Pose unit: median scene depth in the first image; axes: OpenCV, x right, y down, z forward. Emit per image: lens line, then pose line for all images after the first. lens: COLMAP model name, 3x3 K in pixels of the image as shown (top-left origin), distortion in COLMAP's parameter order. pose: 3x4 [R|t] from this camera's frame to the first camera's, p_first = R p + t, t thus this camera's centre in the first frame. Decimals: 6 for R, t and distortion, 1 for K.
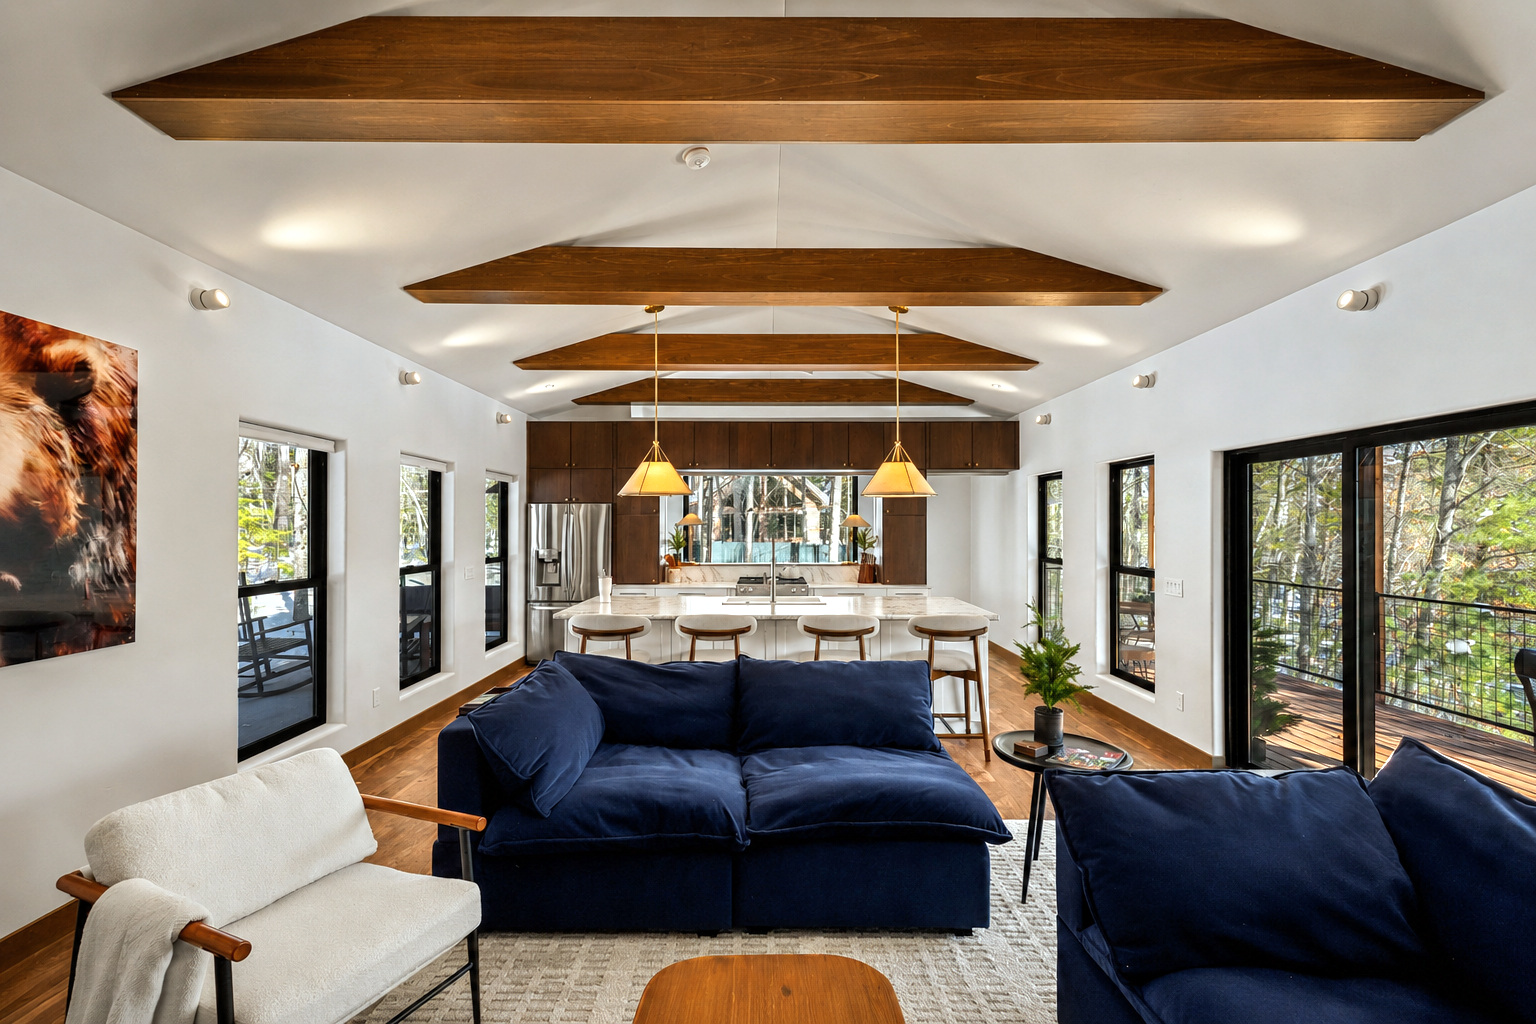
lens RADIAL K [[732.5, 0, 768.1], [0, 732.5, 501.6], [0, 0, 1]] dist [0.024650, -0.000391]
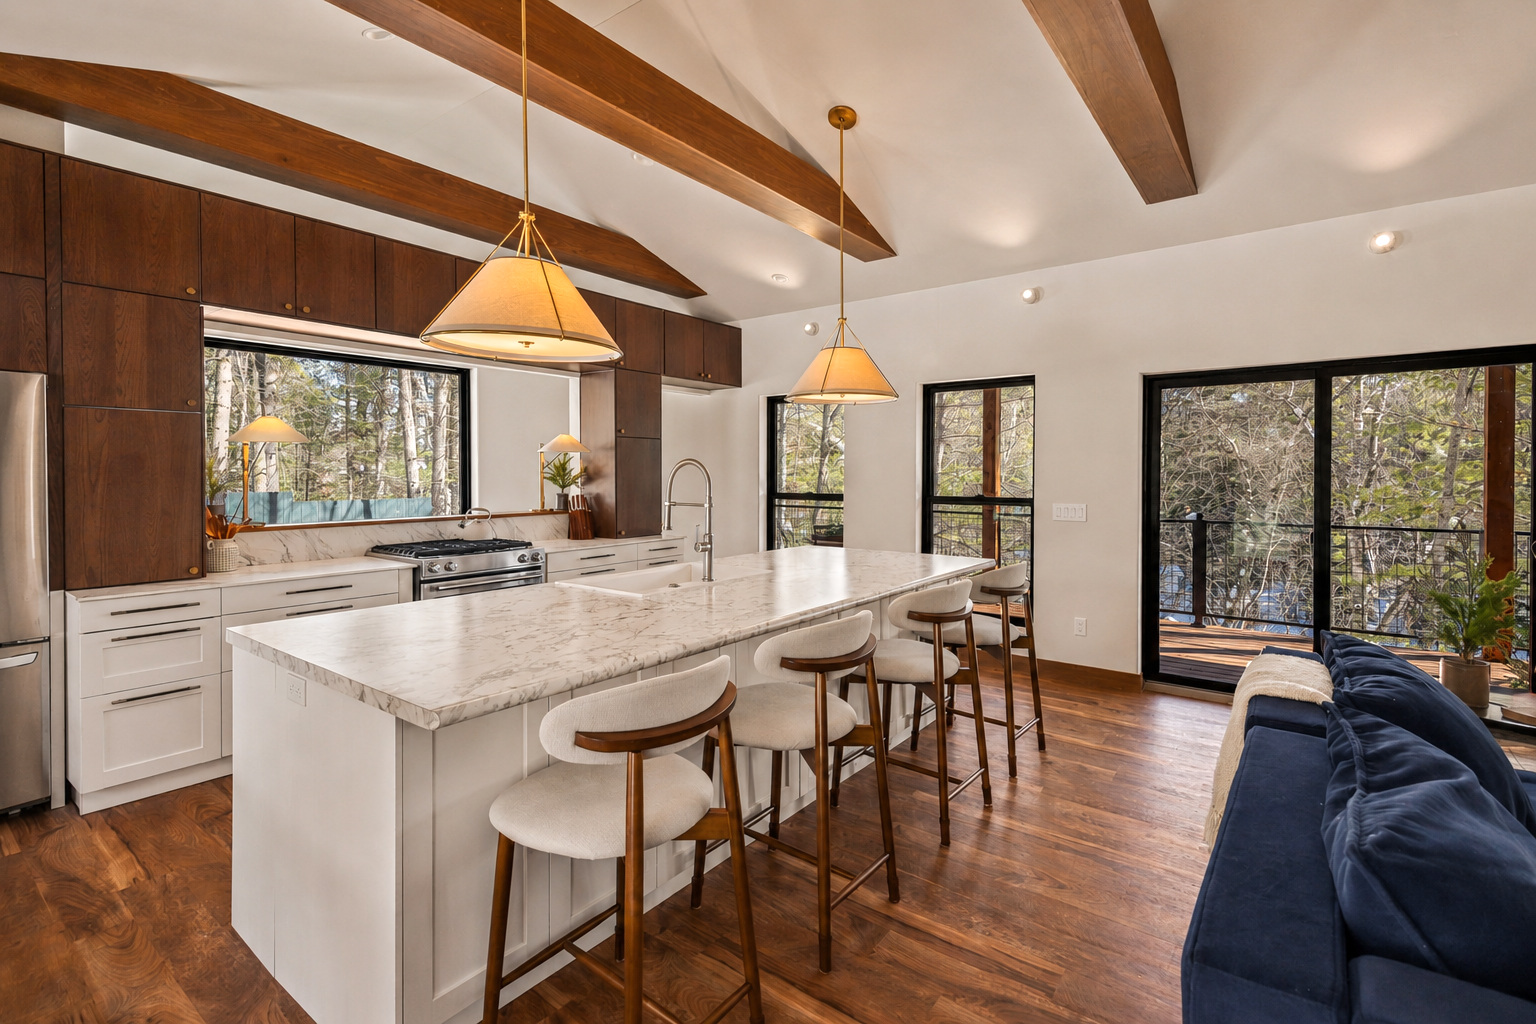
lens RADIAL K [[709.1, 0, 771.2], [0, 709.1, 483.4], [0, 0, 1]] dist [0.026344, -0.012888]
pose [[0.598786, -0.013532, 0.800795, -0.284566], [-0.023029, 0.999153, 0.034103, 0.036861], [-0.800578, -0.038862, 0.597967, 0.489938]]
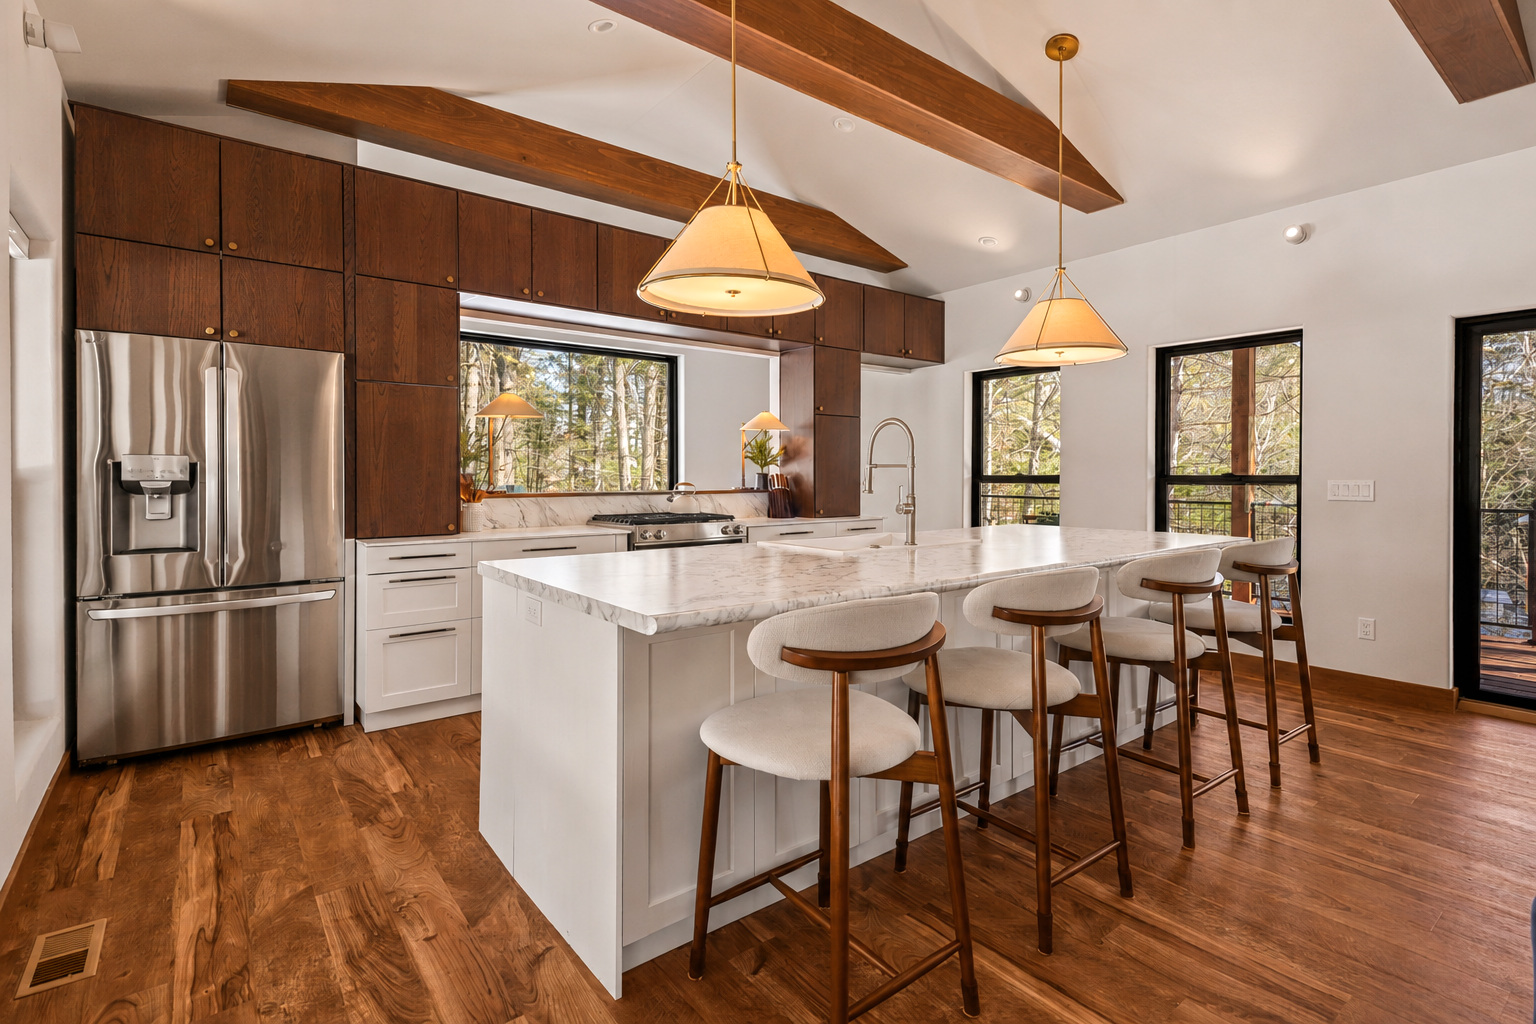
lens RADIAL K [[736.5, 0, 790.5], [0, 736.5, 479.2], [0, 0, 1]] dist [0.027198, -0.013391]
pose [[0.774714, -0.004830, 0.632293, -0.286299], [-0.017618, 0.999418, 0.029221, 0.059226], [-0.632066, -0.033777, 0.774178, 0.491161]]
